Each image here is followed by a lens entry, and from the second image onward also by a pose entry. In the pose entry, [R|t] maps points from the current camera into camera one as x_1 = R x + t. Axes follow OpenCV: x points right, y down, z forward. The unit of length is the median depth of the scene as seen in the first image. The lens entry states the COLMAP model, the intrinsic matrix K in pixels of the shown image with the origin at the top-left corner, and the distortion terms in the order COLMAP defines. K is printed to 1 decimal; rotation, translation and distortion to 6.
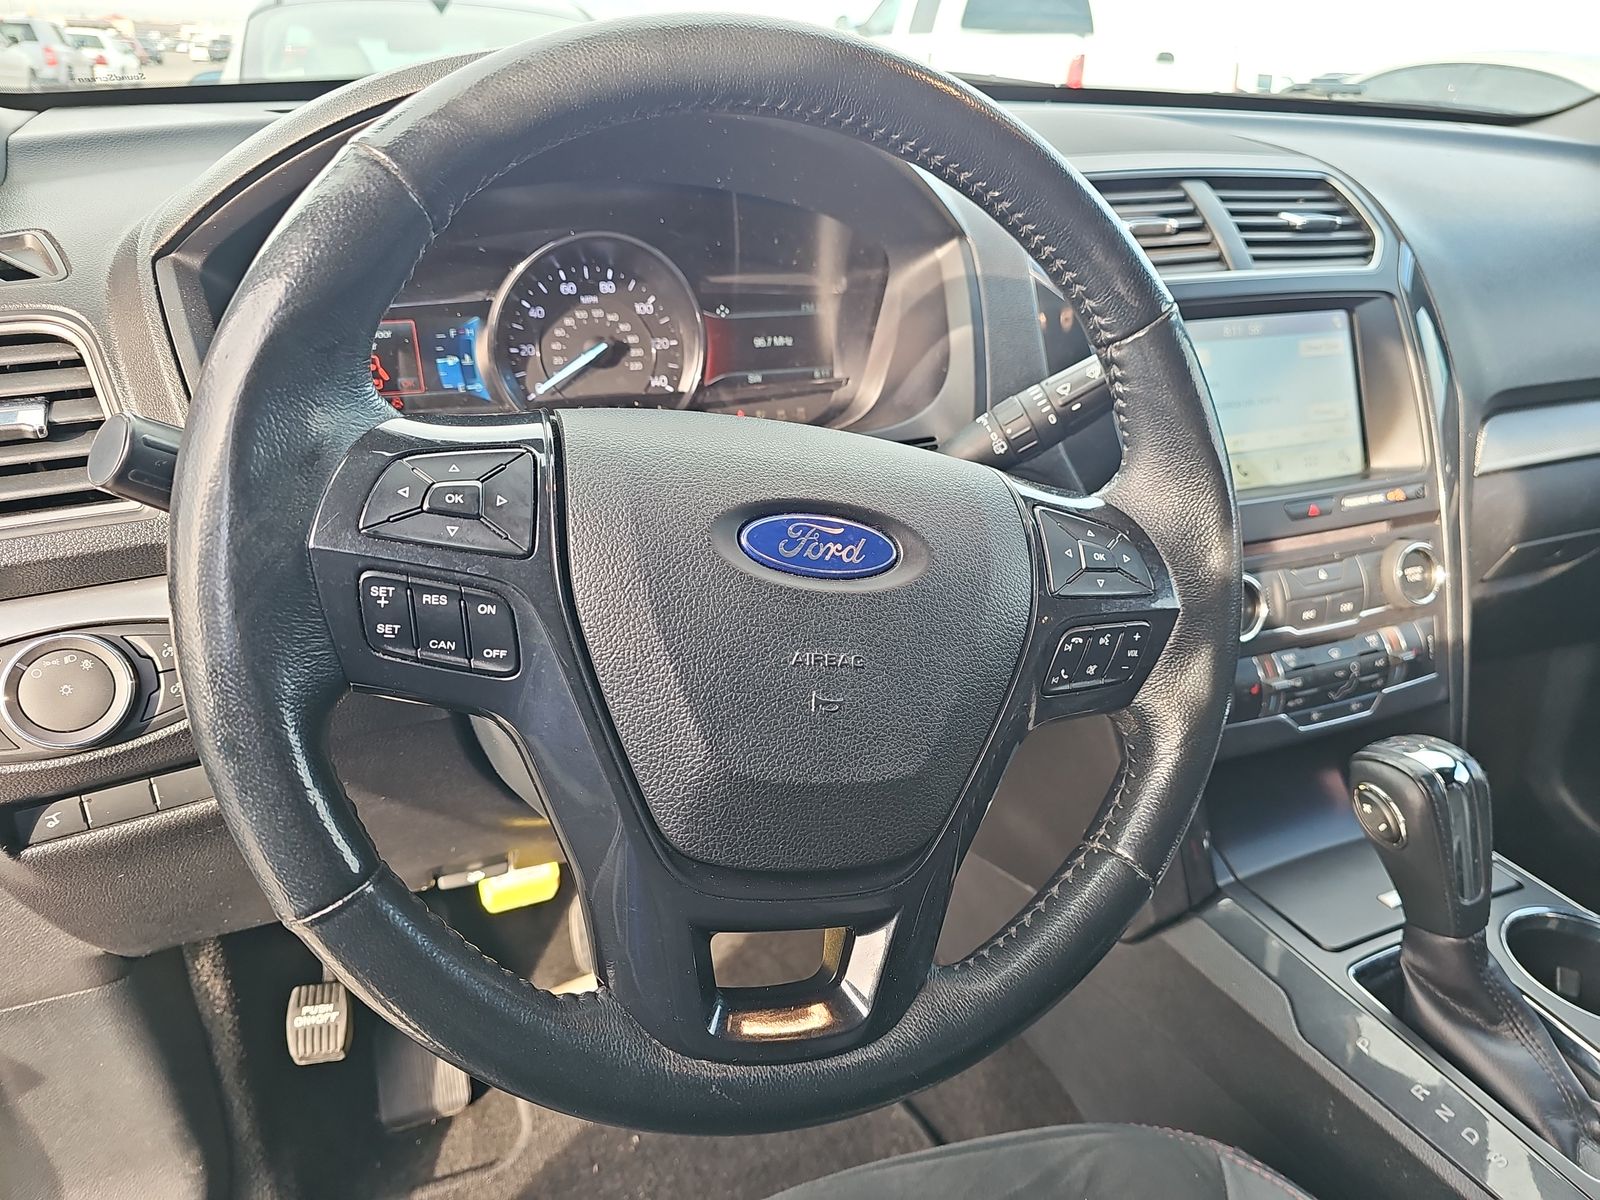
lens RADIAL K [[1090.9, 0, 804.2], [0, 1090.9, 600.1], [0, 0, 1]] dist [-0.000023, -0.005538]
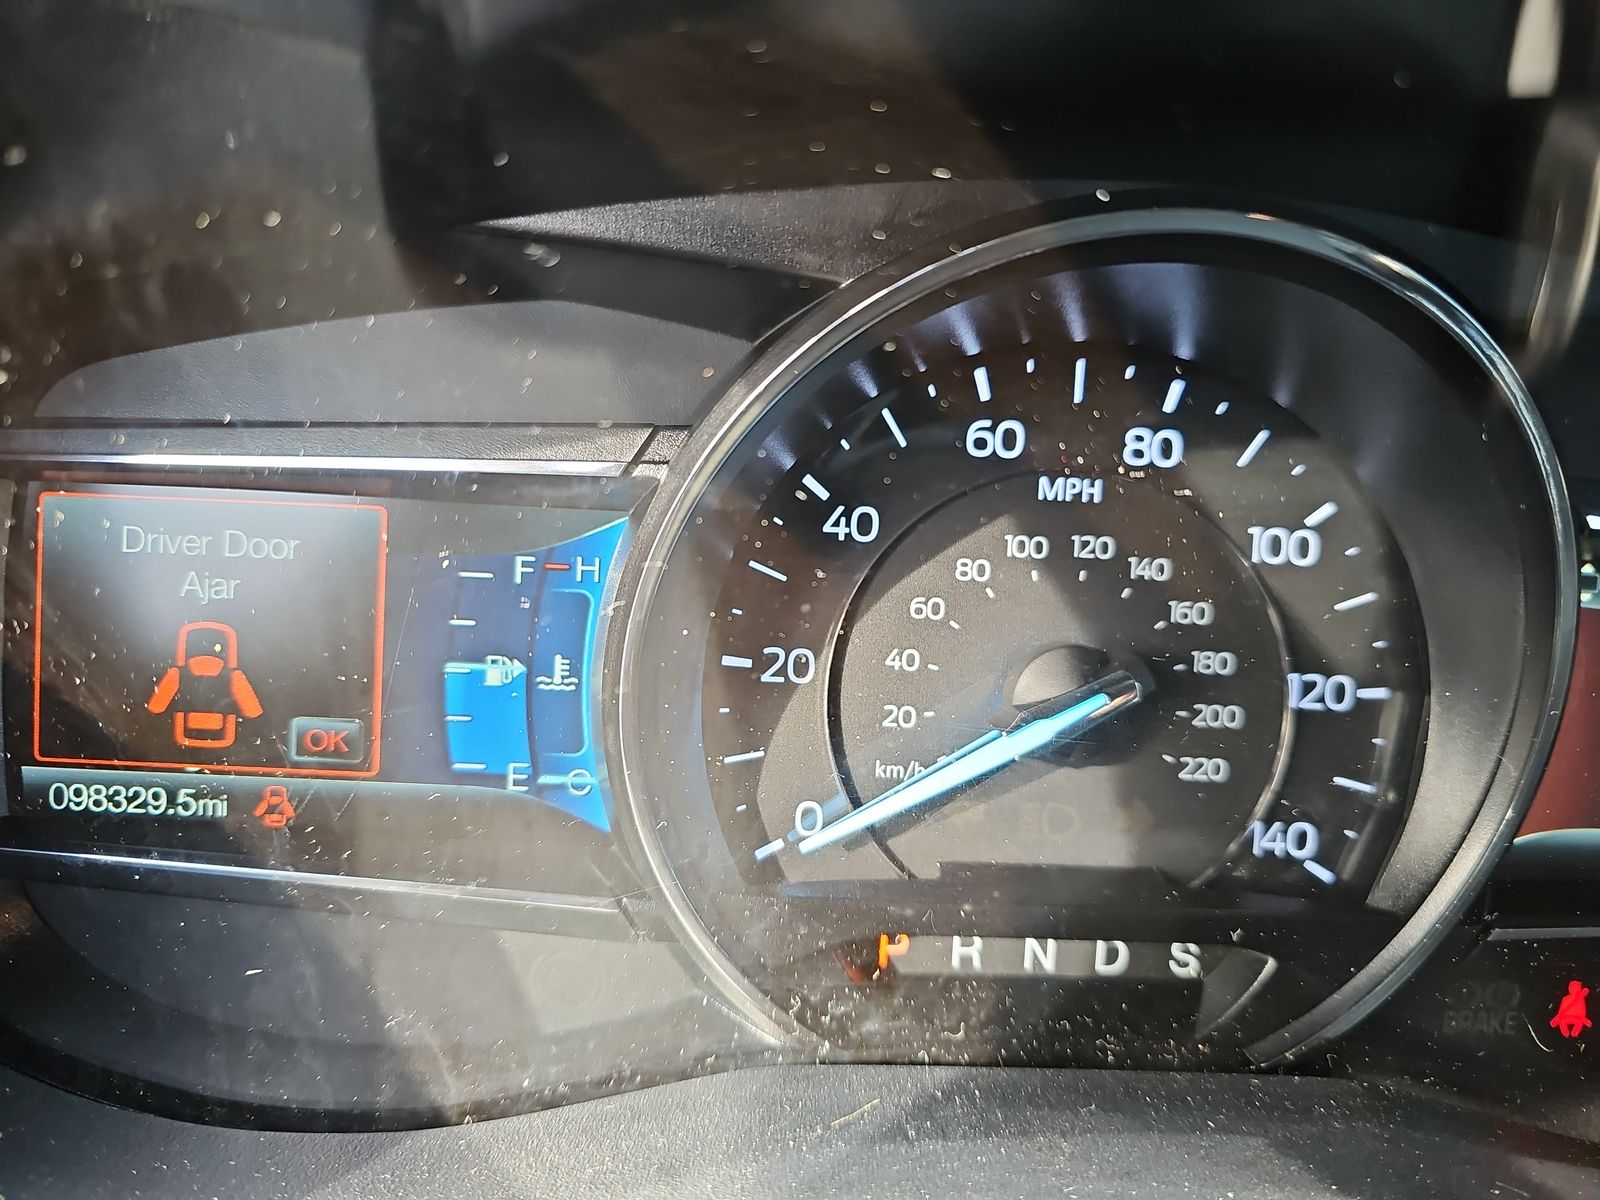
lens RADIAL K [[1090.9, 0, 794.3], [0, 1090.9, 608.6], [0, 0, 1]] dist [-0.000023, -0.005538]
pose [[0.928683, 0.181449, -0.323458, -0.162059], [-0.184053, 0.982652, 0.022796, -0.231389], [0.321983, 0.038363, 0.945968, 0.710962]]
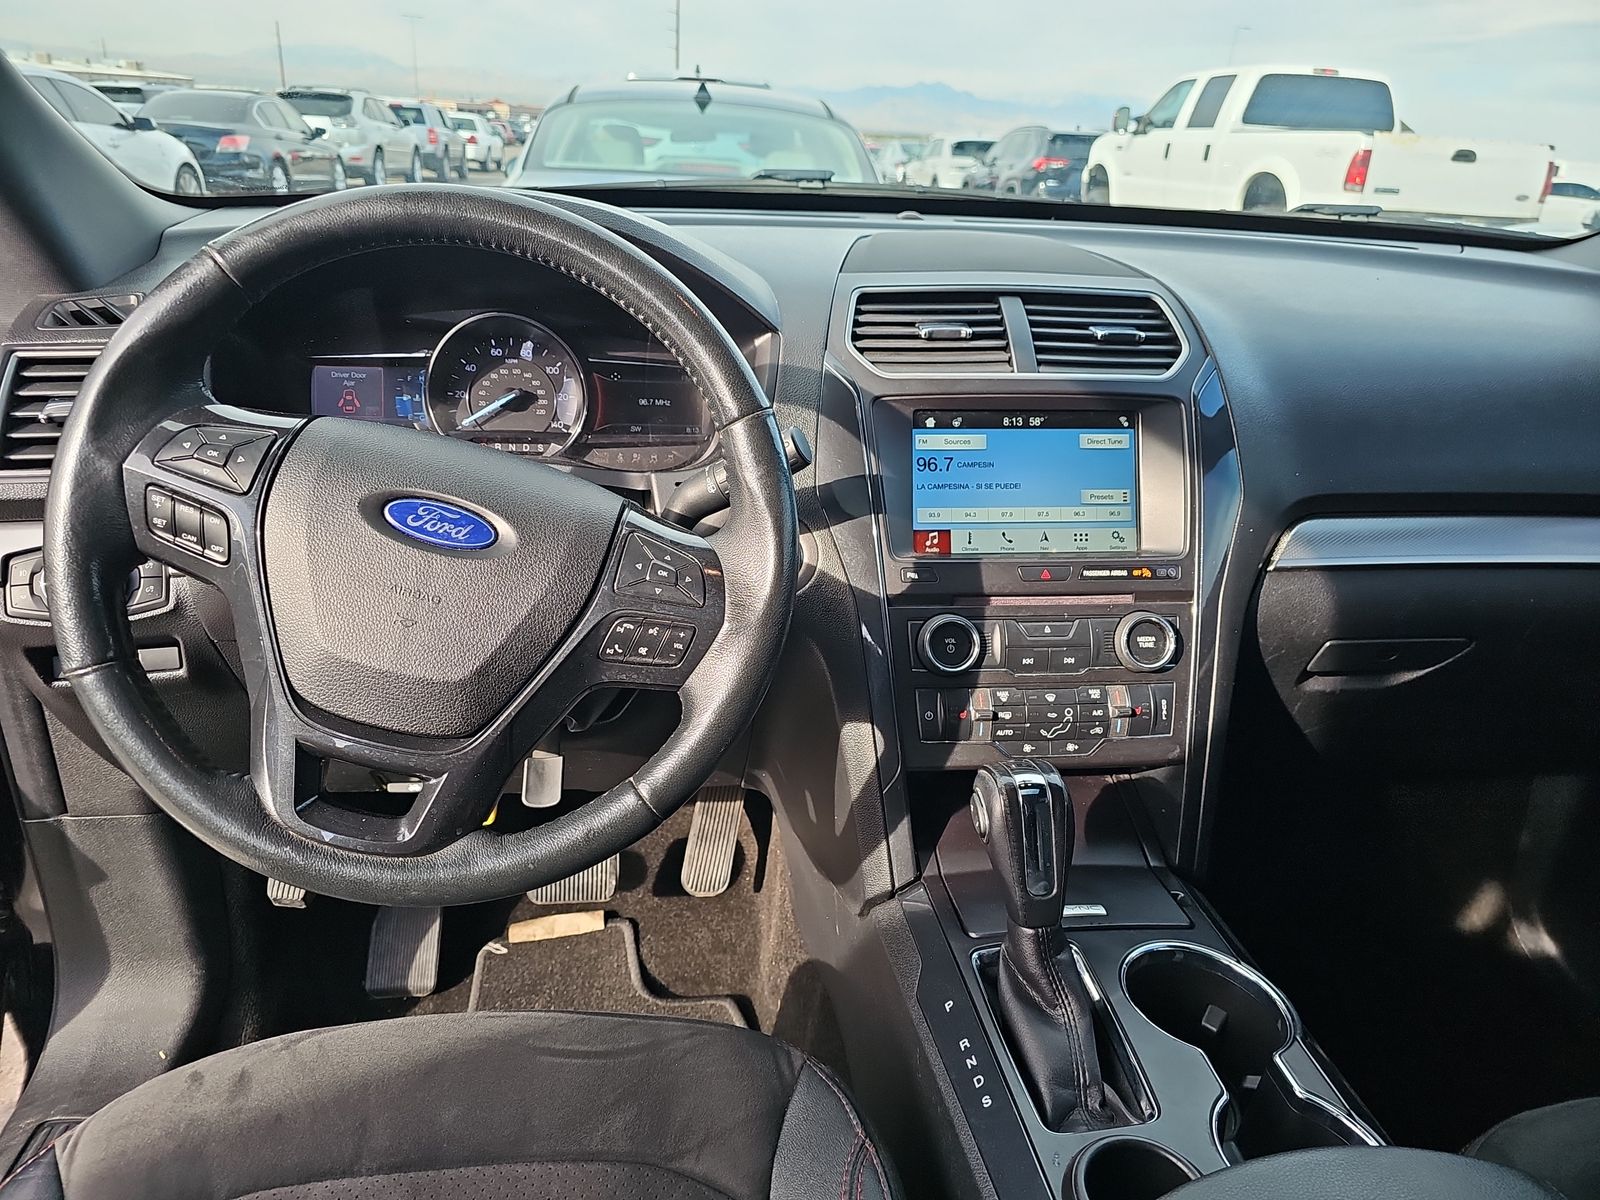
lens RADIAL K [[1090.9, 0, 810.4], [0, 1090.9, 603.3], [0, 0, 1]] dist [-0.000023, -0.005538]
pose [[0.964698, 0.115294, -0.236781, 0.492012], [-0.129531, 0.990534, -0.045424, 0.034523], [0.229303, 0.074491, 0.970500, -0.198404]]
